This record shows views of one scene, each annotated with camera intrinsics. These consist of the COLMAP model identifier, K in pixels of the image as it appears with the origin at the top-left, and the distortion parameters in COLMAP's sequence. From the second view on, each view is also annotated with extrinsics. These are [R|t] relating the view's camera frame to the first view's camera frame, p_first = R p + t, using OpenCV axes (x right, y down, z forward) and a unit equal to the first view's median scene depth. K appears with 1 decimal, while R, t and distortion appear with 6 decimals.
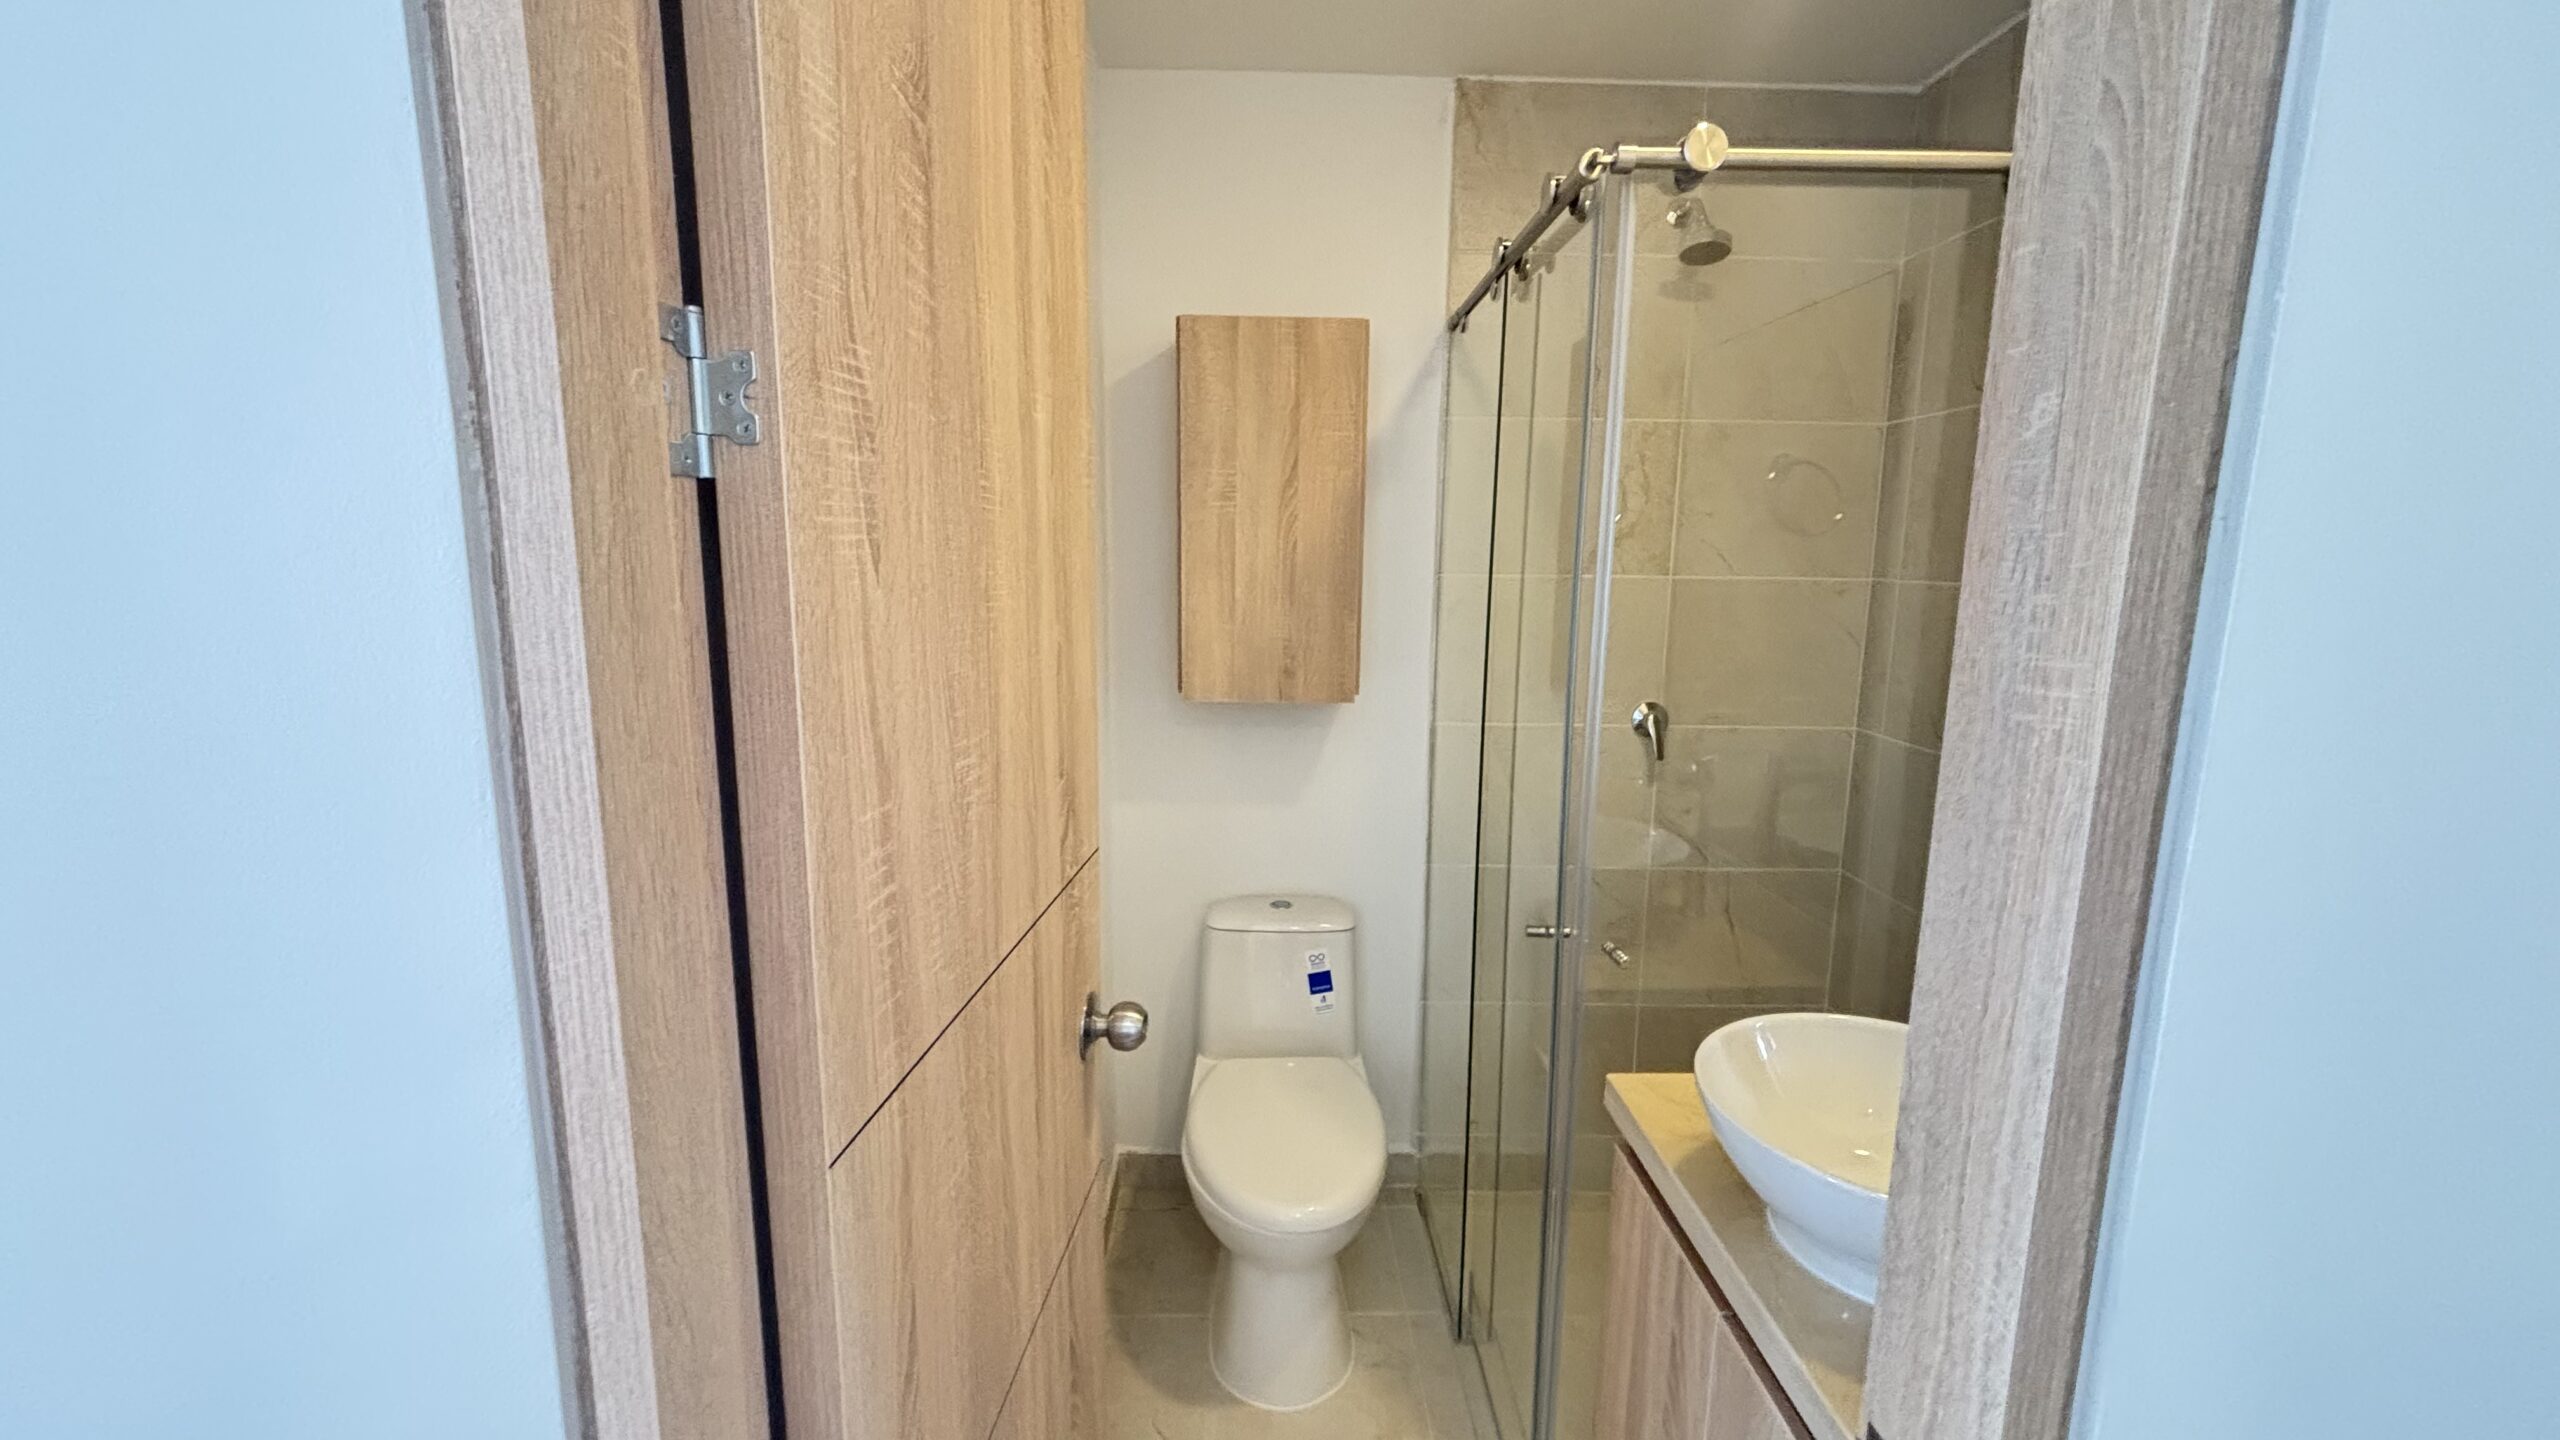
lens RADIAL K [[1032.8, 0, 1276.8], [0, 1032.8, 716.7], [0, 0, 1]] dist [0.001085, -0.000638]
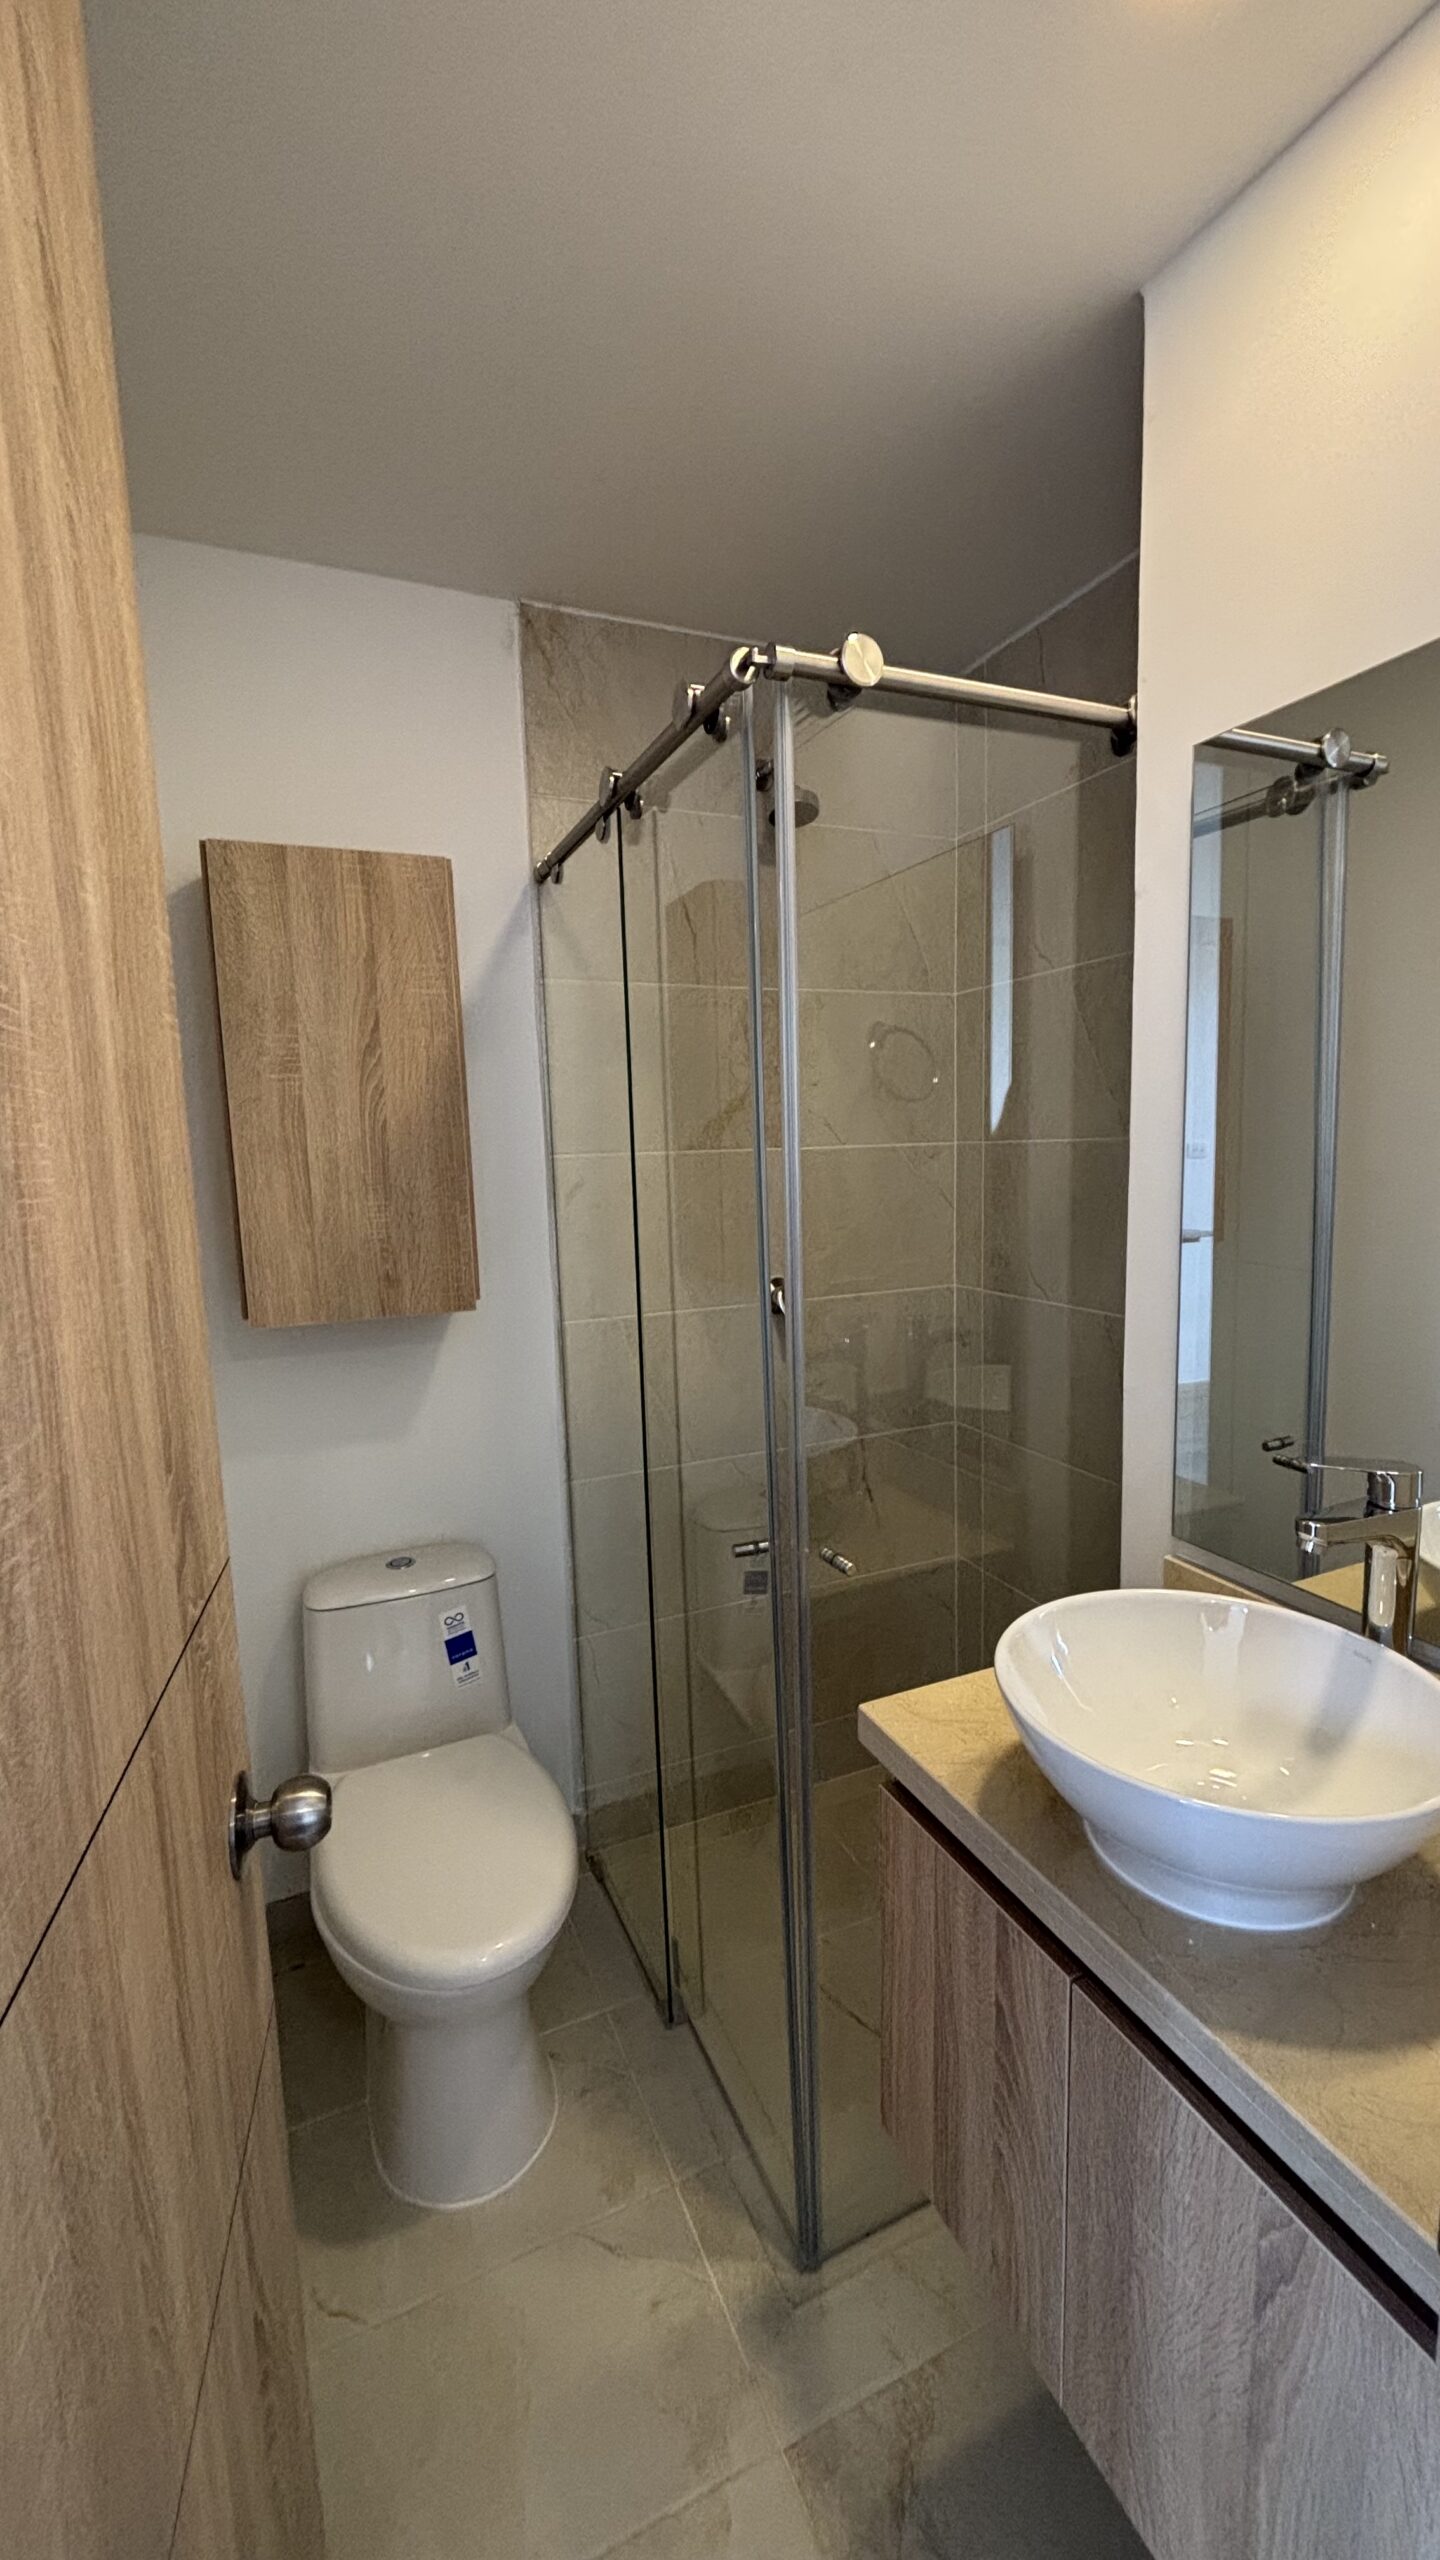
lens RADIAL K [[1033.4, 0, 710.9], [0, 1033.4, 1277.3], [0, 0, 1]] dist [0.000832, -0.000603]
pose [[0.924605, -0.087016, 0.370855, -0.058591], [0.100134, 0.994842, -0.016224, -0.006332], [-0.367530, 0.052136, 0.928549, 0.148202]]
